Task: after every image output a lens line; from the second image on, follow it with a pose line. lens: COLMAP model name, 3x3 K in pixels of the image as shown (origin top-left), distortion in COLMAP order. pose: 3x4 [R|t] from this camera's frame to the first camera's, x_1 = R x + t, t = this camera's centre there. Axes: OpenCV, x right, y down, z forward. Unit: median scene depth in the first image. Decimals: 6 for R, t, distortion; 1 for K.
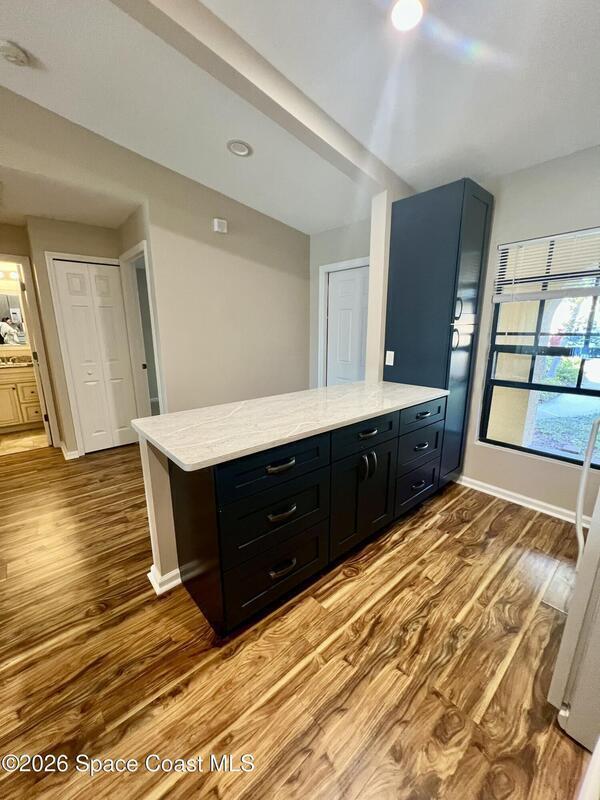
lens RADIAL K [[320.5, 0, 296.4], [0, 320.5, 415.3], [0, 0, 1]] dist [-0.000600, 0.000657]
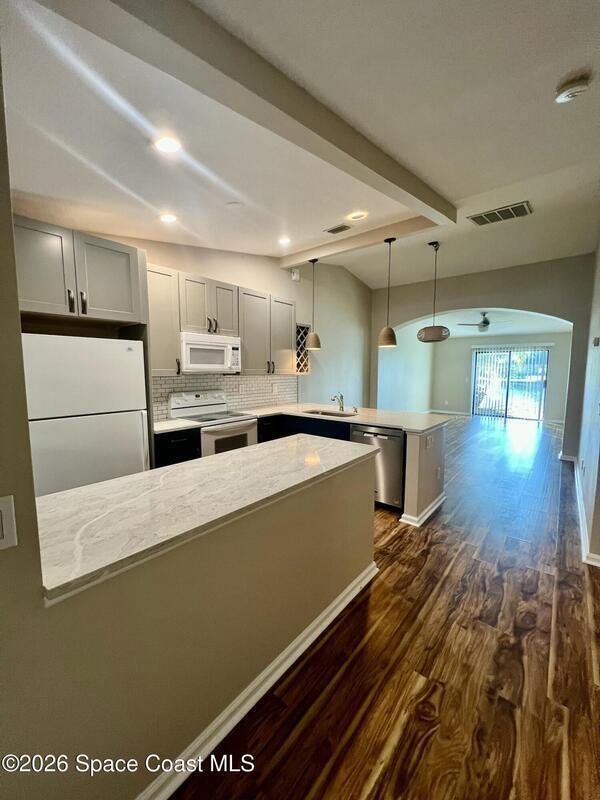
lens RADIAL K [[320.5, 0, 300.7], [0, 320.5, 400.6], [0, 0, 1]] dist [-0.000600, 0.000657]
pose [[-0.983804, 0.021588, -0.177941, 0.079801], [-0.044452, 0.932325, 0.358879, -0.826249], [0.173647, 0.360976, -0.916266, 2.684250]]
